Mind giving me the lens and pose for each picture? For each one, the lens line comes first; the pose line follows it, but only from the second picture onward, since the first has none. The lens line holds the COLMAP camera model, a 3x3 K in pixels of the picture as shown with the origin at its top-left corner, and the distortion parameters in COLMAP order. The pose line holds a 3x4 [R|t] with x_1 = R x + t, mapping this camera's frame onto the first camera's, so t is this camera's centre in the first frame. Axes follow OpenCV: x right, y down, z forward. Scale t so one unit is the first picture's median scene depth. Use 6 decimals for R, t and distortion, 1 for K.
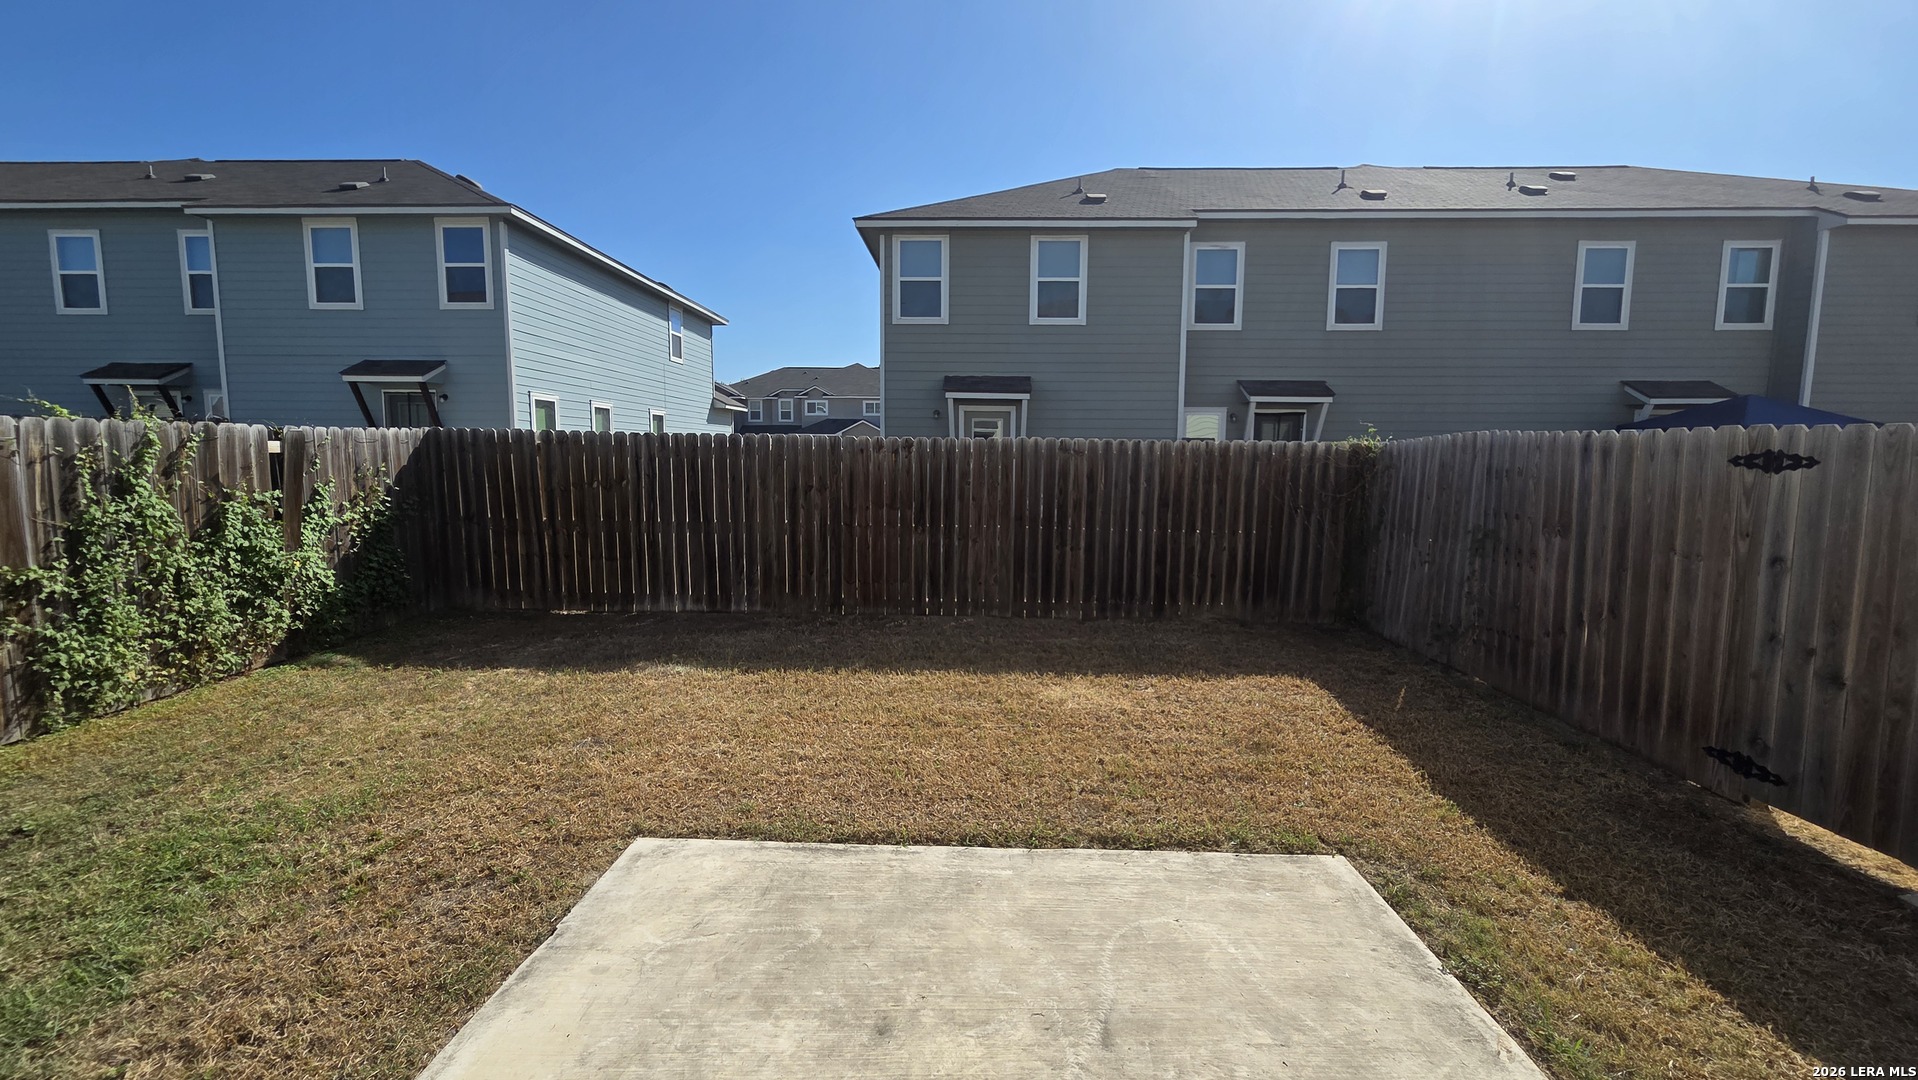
lens RADIAL K [[784.1, 0, 961.1], [0, 784.1, 529.4], [0, 0, 1]] dist [0.000464, -0.000079]
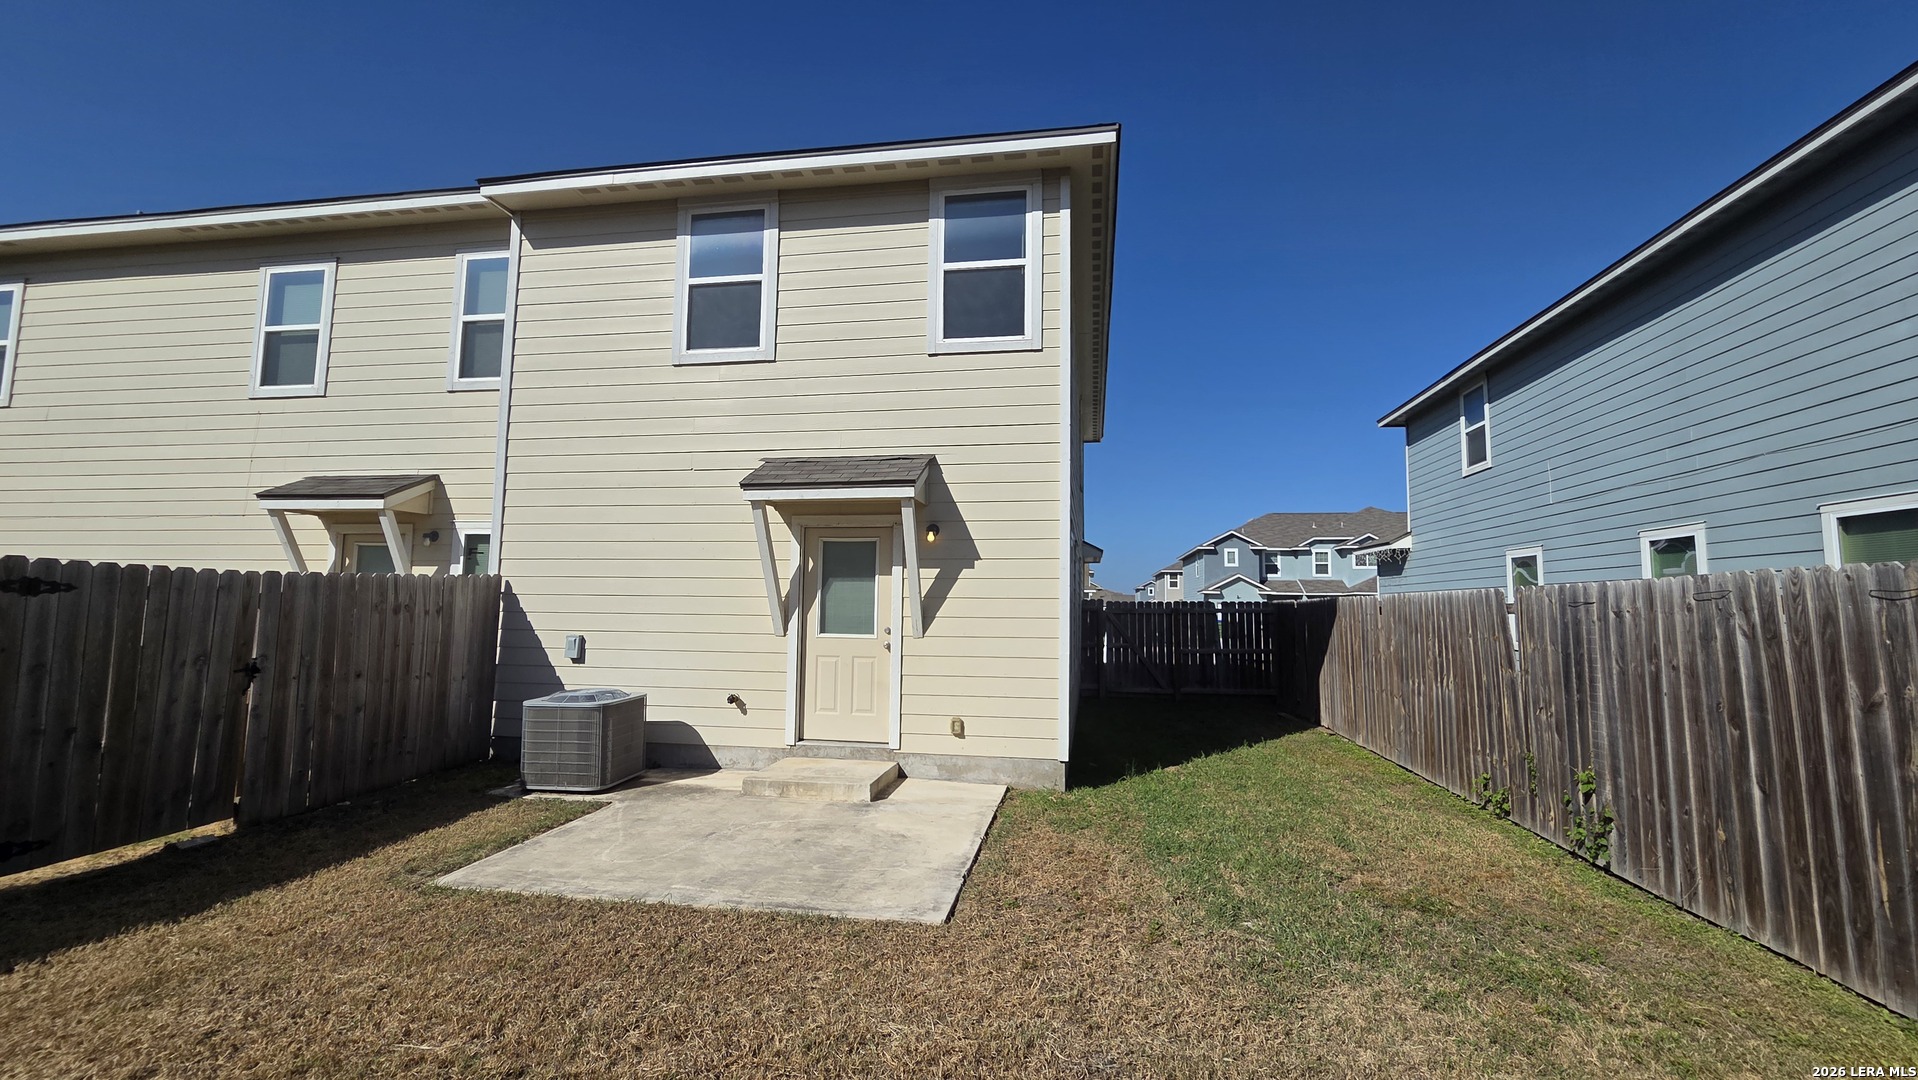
lens RADIAL K [[784.1, 0, 961.1], [0, 784.1, 529.4], [0, 0, 1]] dist [0.000464, -0.000079]
pose [[-0.990385, -0.004531, 0.138261, -0.636814], [-0.005323, 0.999971, -0.005358, -0.201888], [-0.138233, -0.006042, -0.990381, 2.298551]]
